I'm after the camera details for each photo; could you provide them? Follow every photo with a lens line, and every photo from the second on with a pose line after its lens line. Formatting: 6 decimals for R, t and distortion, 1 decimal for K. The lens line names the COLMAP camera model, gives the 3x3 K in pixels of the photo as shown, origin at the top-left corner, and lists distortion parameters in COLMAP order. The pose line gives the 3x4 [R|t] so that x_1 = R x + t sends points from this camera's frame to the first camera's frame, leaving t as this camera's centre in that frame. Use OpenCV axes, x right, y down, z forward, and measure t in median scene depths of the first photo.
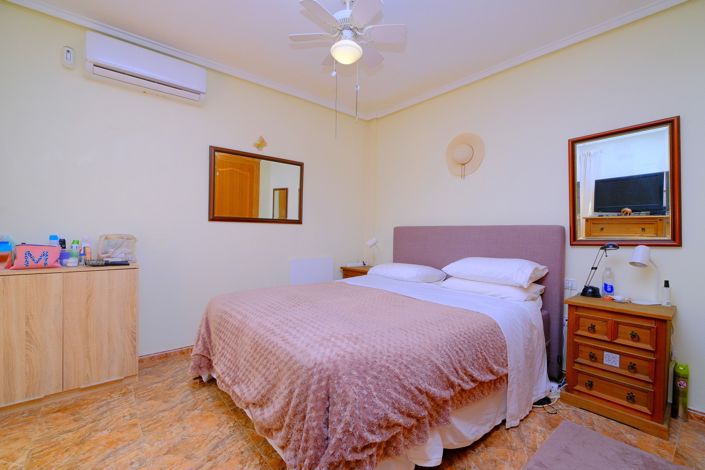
lens RADIAL K [[304.7, 0, 351.5], [0, 304.7, 234.9], [0, 0, 1]] dist [-0.001244, -0.000145]
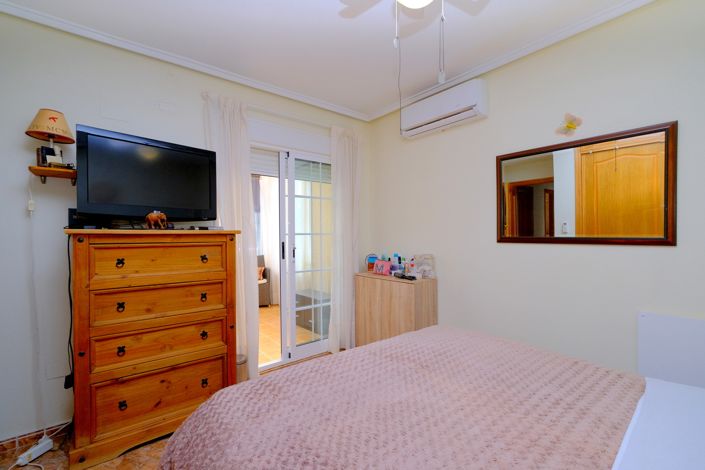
lens RADIAL K [[304.7, 0, 351.5], [0, 304.7, 234.9], [0, 0, 1]] dist [-0.001244, -0.000145]
pose [[0.002397, -0.007937, -0.999966, 0.430017], [0.002466, 0.999966, -0.007931, -0.064656], [0.999994, -0.002446, 0.002417, 0.611587]]
